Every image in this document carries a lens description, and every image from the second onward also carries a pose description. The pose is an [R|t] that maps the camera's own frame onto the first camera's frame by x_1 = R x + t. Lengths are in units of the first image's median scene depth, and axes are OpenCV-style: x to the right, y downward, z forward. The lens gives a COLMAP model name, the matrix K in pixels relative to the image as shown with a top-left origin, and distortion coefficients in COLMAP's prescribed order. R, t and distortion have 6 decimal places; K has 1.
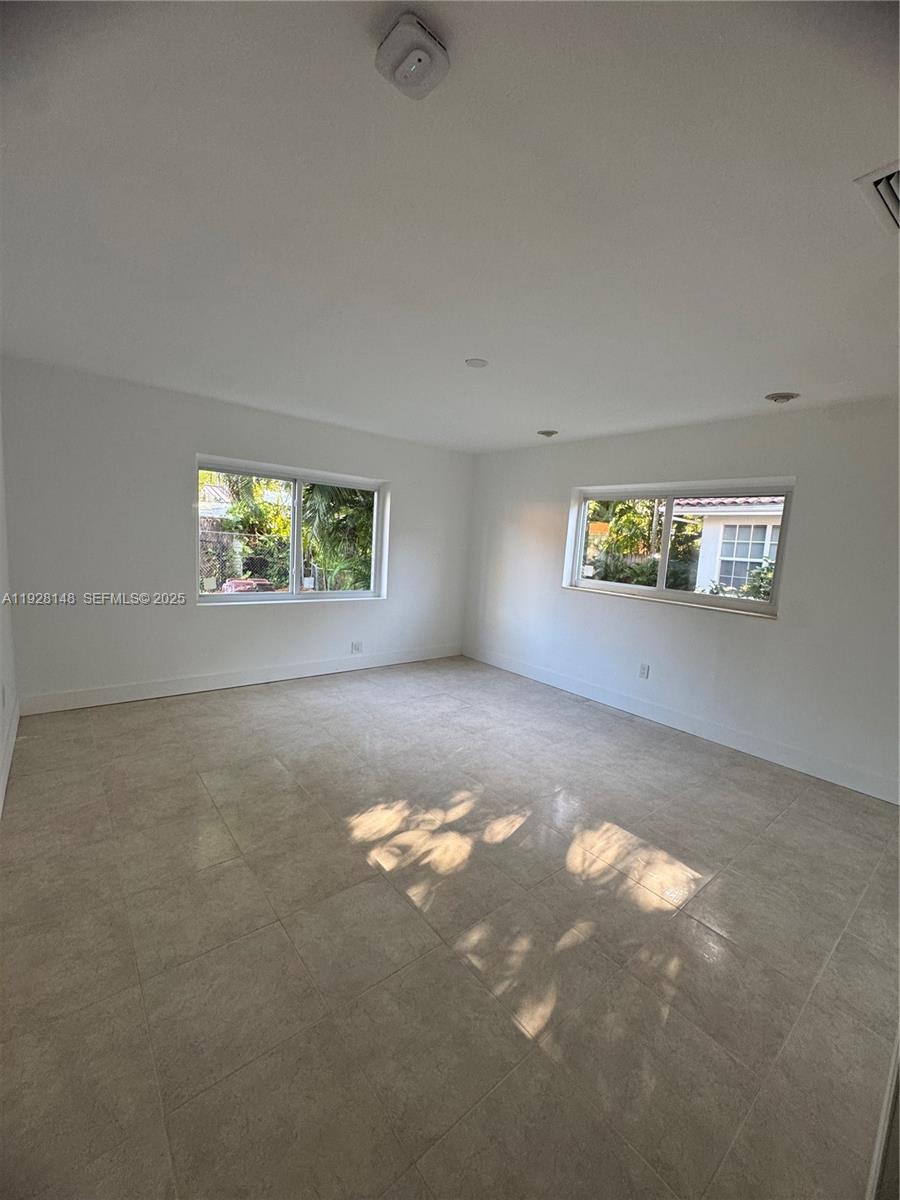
lens RADIAL K [[481.0, 0, 448.8], [0, 481.0, 602.0], [0, 0, 1]] dist [-0.000613, 0.000749]
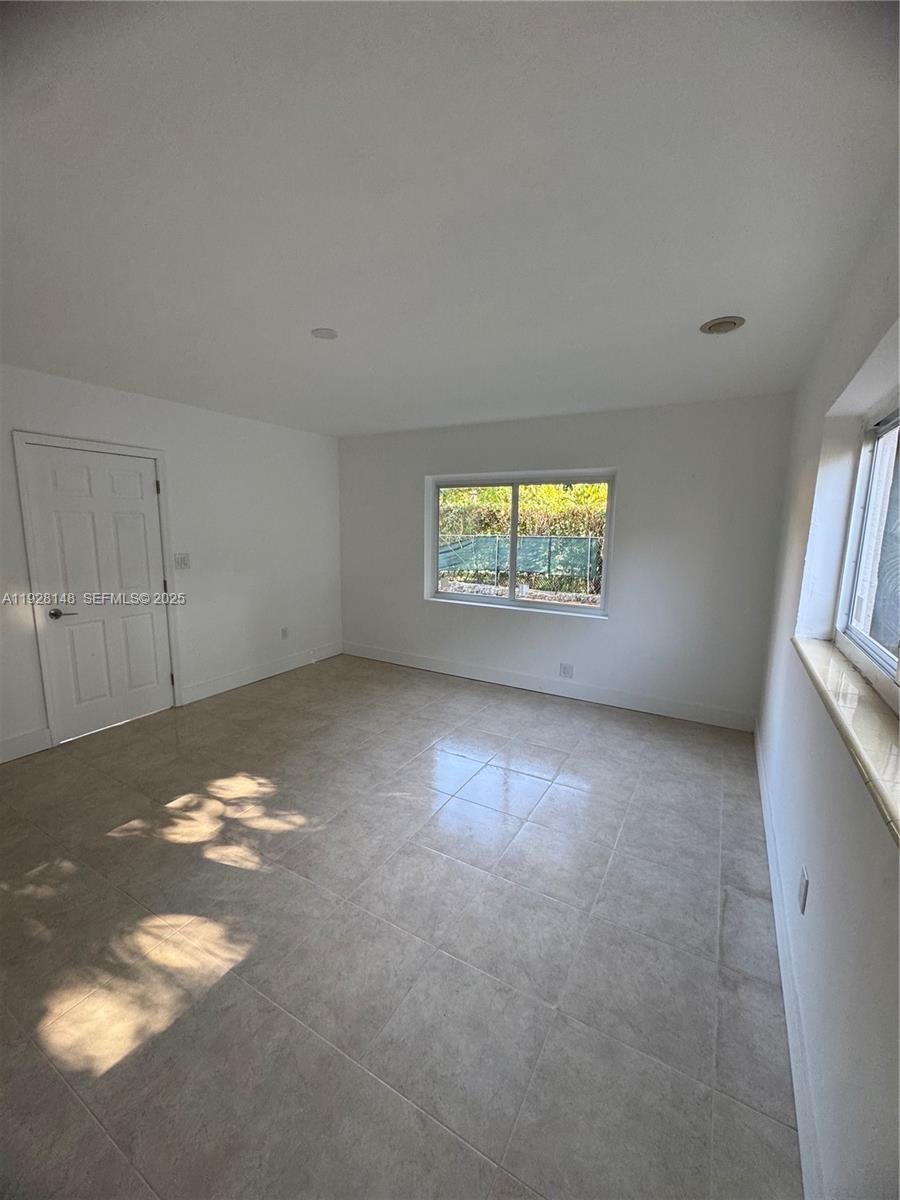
lens RADIAL K [[481.0, 0, 450.3], [0, 481.0, 600.6], [0, 0, 1]] dist [-0.000613, 0.000749]
pose [[0.353897, 0.092451, -0.930704, 0.780349], [-0.116220, 0.991737, 0.054321, -0.076633], [0.928035, 0.088943, 0.361718, 0.747394]]
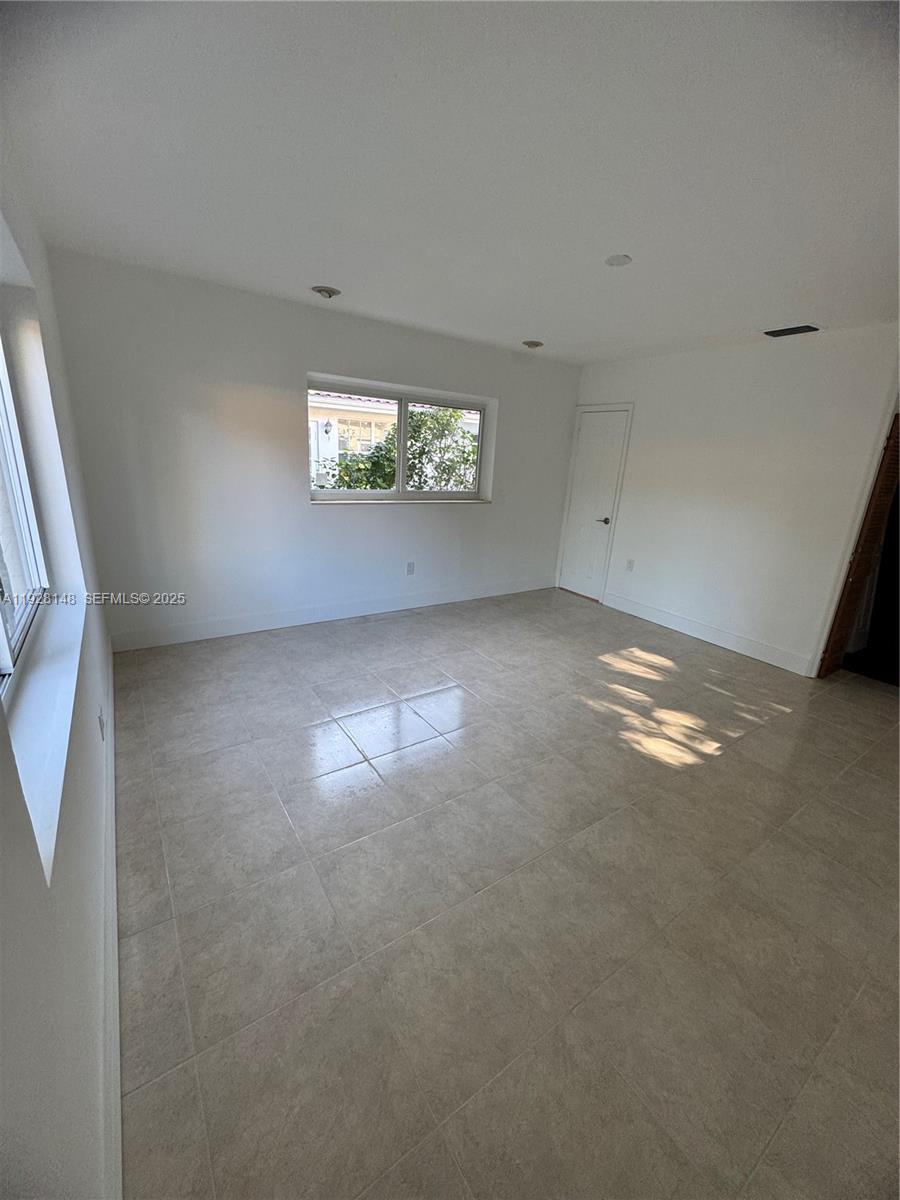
lens RADIAL K [[481.0, 0, 449.6], [0, 481.0, 597.7], [0, 0, 1]] dist [-0.000613, 0.000749]
pose [[0.087096, -0.338601, 0.936890, -0.792712], [0.081476, 0.939735, 0.332055, -0.187792], [-0.992863, 0.047413, 0.109435, 0.983291]]
